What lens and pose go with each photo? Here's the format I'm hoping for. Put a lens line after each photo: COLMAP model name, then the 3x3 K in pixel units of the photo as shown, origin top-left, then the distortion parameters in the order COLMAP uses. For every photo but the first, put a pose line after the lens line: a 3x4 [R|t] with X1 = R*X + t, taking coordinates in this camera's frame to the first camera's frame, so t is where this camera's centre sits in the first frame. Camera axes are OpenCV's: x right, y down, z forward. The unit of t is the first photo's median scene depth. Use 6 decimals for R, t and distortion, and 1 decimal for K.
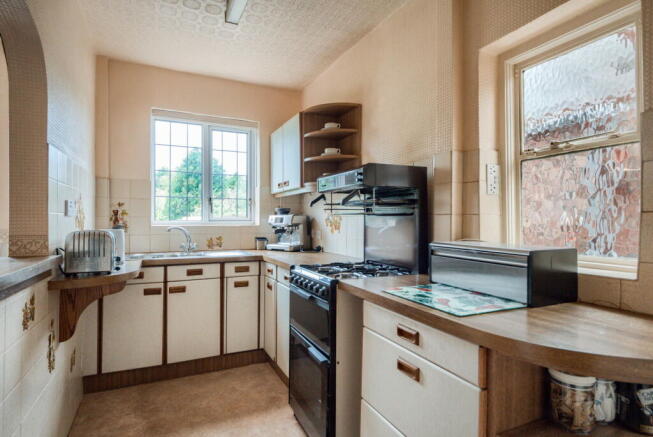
lens RADIAL K [[335.5, 0, 325.9], [0, 335.5, 219.0], [0, 0, 1]] dist [-0.002043, -0.000059]
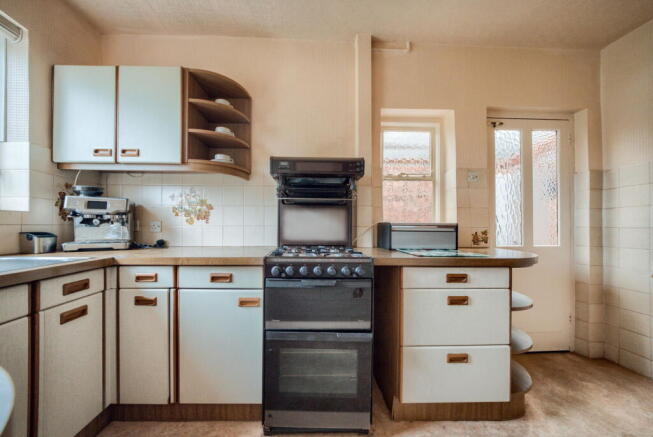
lens RADIAL K [[226.1, 0, 325.1], [0, 226.1, 221.9], [0, 0, 1]] dist [-0.024118, 0.001085]
pose [[0.411327, 0.009553, 0.911438, -0.409797], [-0.013176, 0.999903, -0.004533, 0.039773], [-0.911393, -0.010145, 0.411413, 0.482105]]
